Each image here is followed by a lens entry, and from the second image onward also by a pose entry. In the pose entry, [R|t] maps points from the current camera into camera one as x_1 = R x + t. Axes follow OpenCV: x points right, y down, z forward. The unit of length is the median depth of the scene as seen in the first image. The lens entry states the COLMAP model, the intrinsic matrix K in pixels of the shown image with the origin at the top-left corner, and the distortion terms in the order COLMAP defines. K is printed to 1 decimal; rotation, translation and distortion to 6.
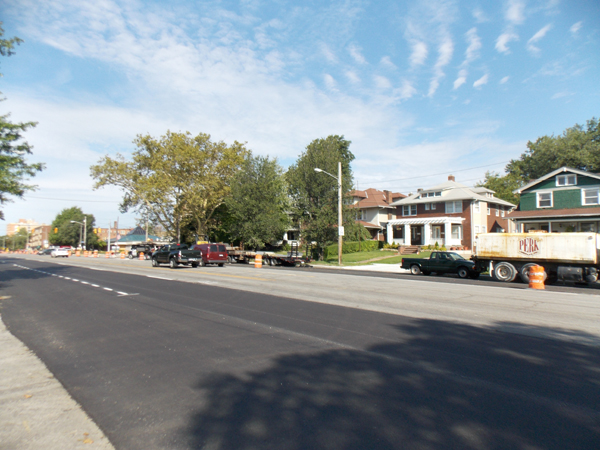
lens RADIAL K [[398.5, 0, 313.5], [0, 398.5, 231.6], [0, 0, 1]] dist [0.008183, -0.002275]
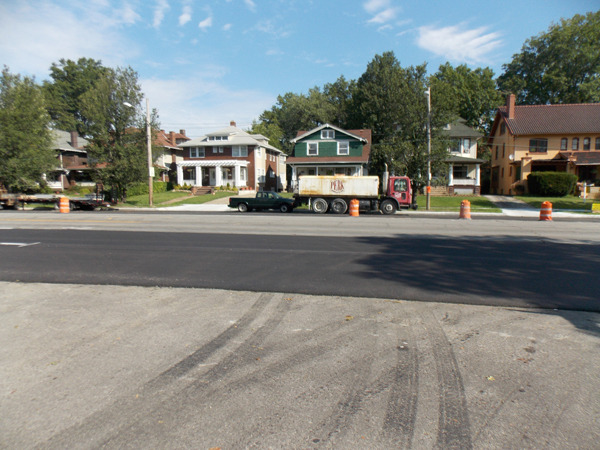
lens RADIAL K [[398.5, 0, 298.0], [0, 398.5, 224.0], [0, 0, 1]] dist [0.008183, -0.002275]
pose [[0.813582, -0.060287, 0.578316, -0.157585], [-0.013265, 0.992427, 0.122117, 0.001190], [-0.581299, -0.107024, 0.806621, 0.001244]]
